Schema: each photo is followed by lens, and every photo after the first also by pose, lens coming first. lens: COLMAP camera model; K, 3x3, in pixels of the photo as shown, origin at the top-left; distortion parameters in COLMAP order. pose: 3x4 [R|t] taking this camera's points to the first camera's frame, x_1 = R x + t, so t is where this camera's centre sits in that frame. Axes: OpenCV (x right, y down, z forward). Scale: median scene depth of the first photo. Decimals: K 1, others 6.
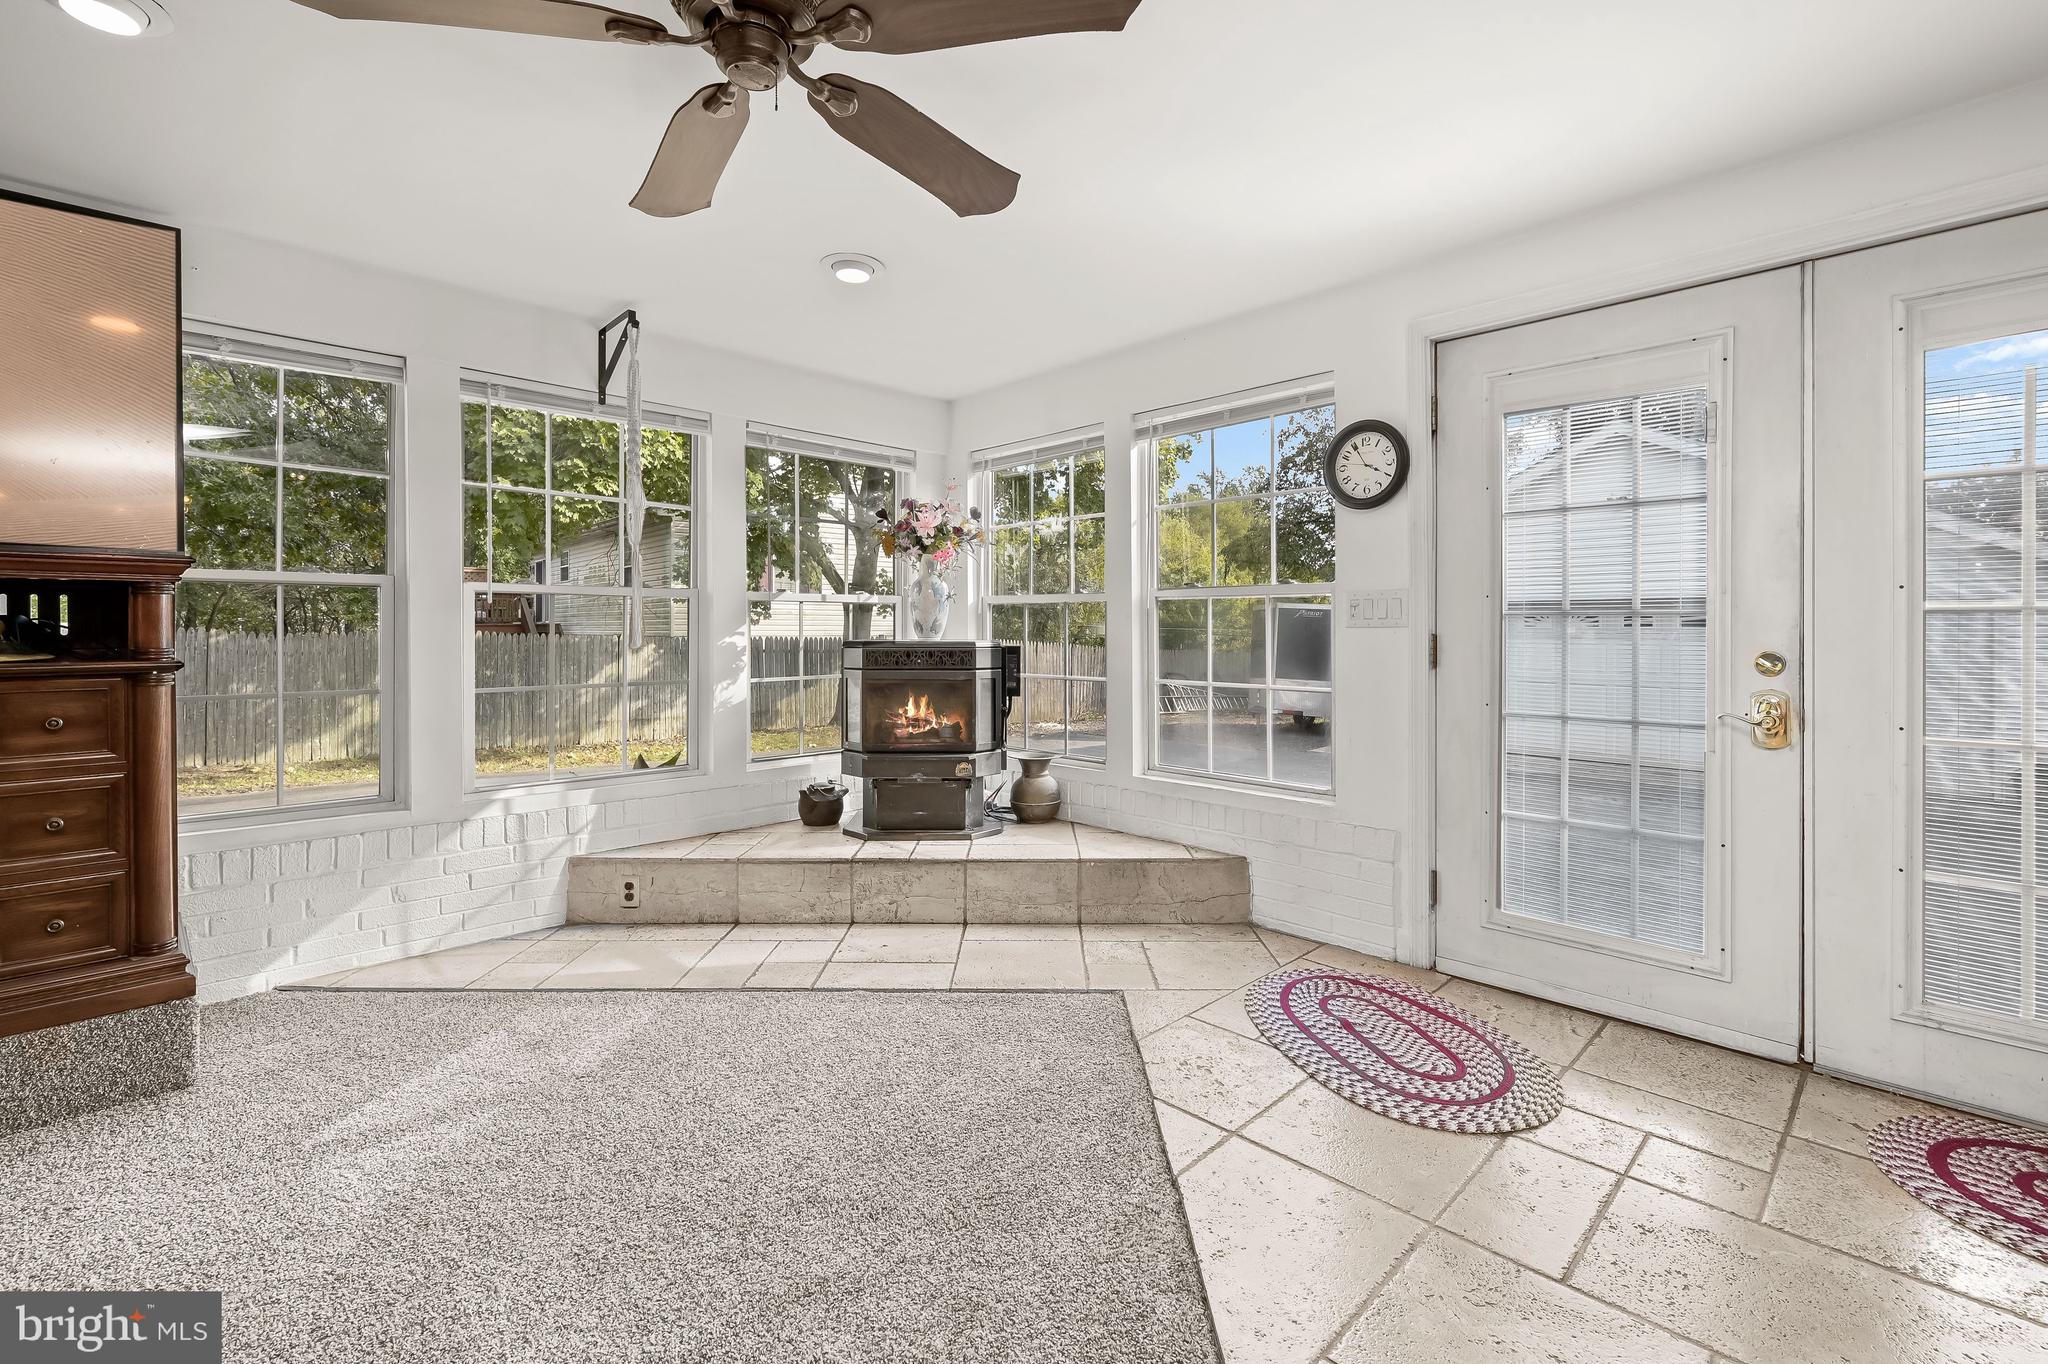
lens RADIAL K [[925.7, 0, 1030.8], [0, 925.7, 648.4], [0, 0, 1]] dist [0.023497, -0.000012]
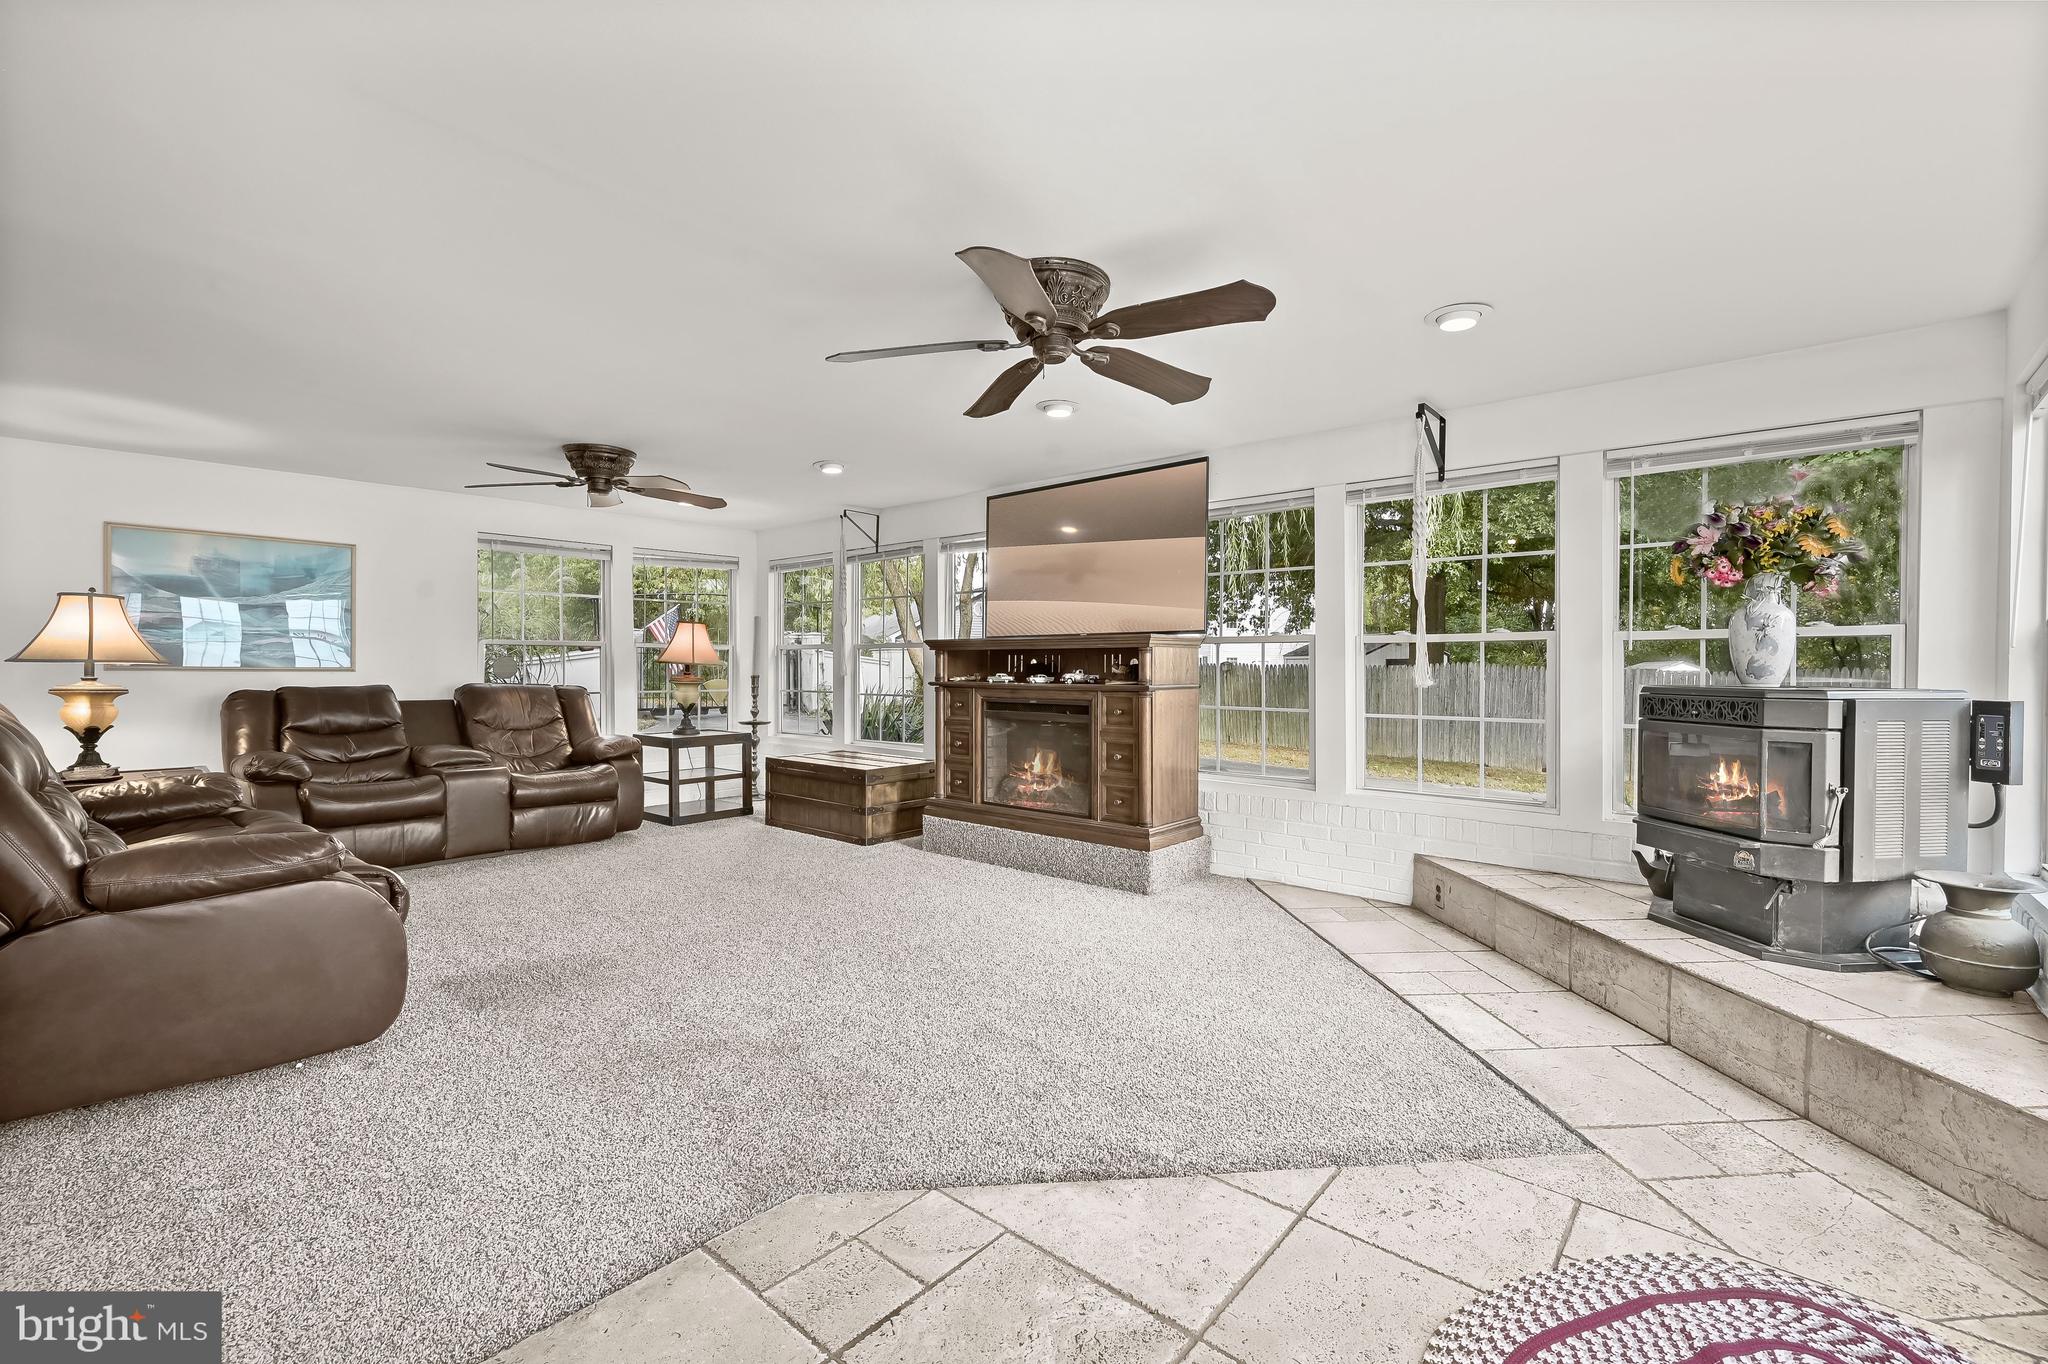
lens RADIAL K [[870.2, 0, 1032.6], [0, 870.2, 677.5], [0, 0, 1]] dist [-0.000801, -0.000117]
pose [[0.039299, 0.001169, -0.999227, 0.661654], [-0.025617, 0.999672, 0.000162, -0.003591], [0.998899, 0.025590, 0.039316, 0.423589]]
